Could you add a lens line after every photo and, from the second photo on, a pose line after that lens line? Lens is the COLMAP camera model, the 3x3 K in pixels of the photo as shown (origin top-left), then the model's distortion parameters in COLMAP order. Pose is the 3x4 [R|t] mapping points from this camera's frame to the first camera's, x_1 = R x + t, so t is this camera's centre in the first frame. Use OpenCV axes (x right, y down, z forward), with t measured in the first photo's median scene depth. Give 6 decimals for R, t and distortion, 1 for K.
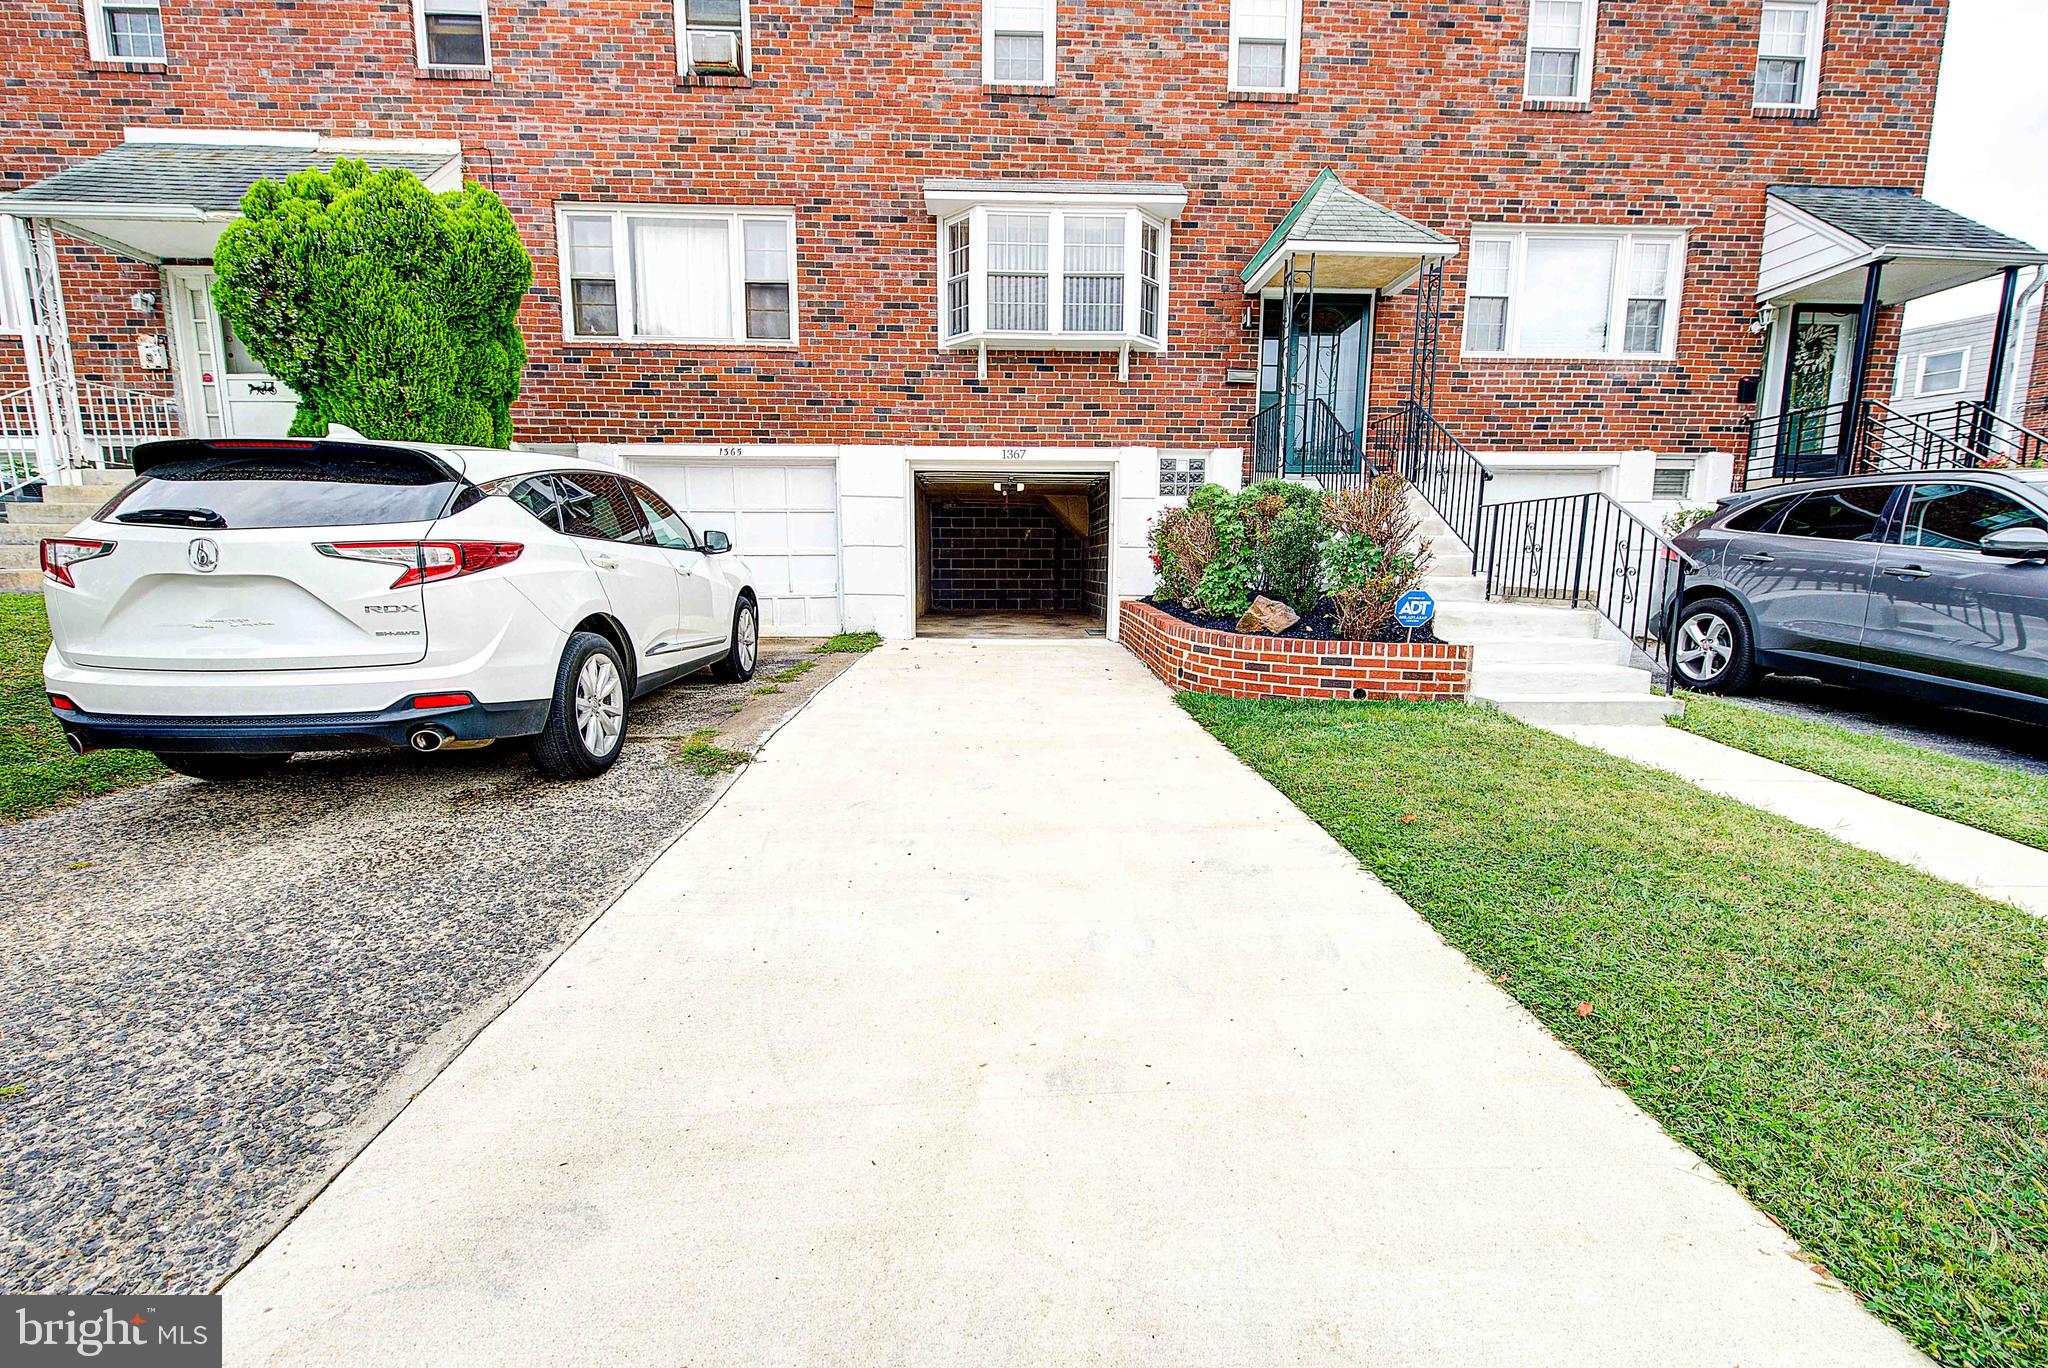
lens RADIAL K [[814.6, 0, 1027.4], [0, 814.6, 687.4], [0, 0, 1]] dist [-0.001880, -0.000459]
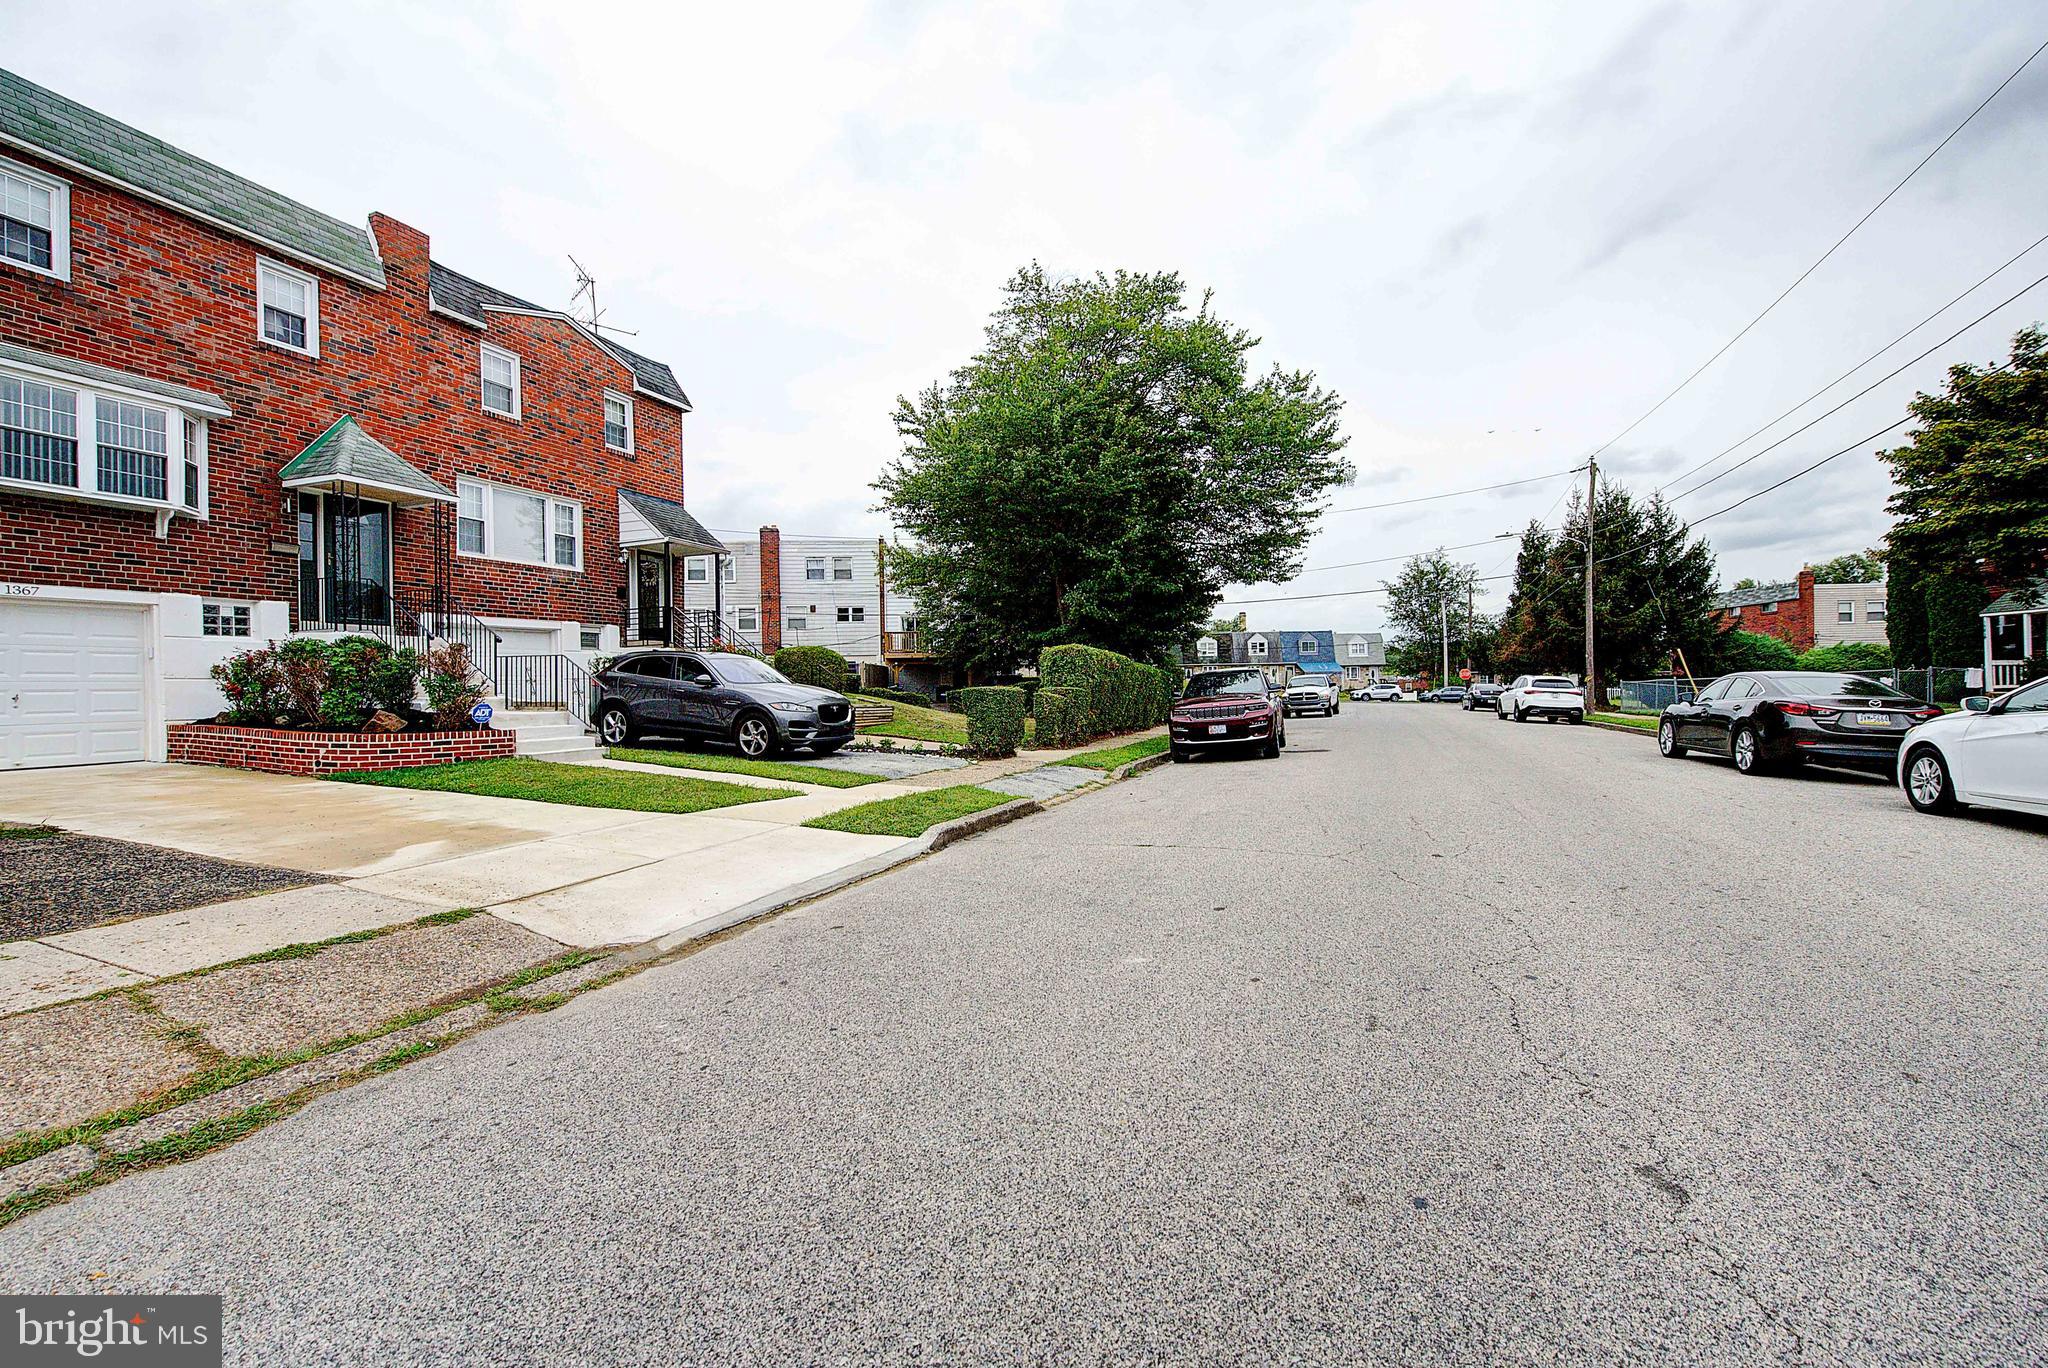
lens RADIAL K [[841.8, 0, 1033.1], [0, 841.8, 690.8], [0, 0, 1]] dist [0.001570, -0.000301]
pose [[0.410745, -0.014535, 0.911634, -0.491521], [0.143999, 0.988358, -0.049122, 0.083290], [-0.900307, 0.151452, 0.408056, -0.608311]]
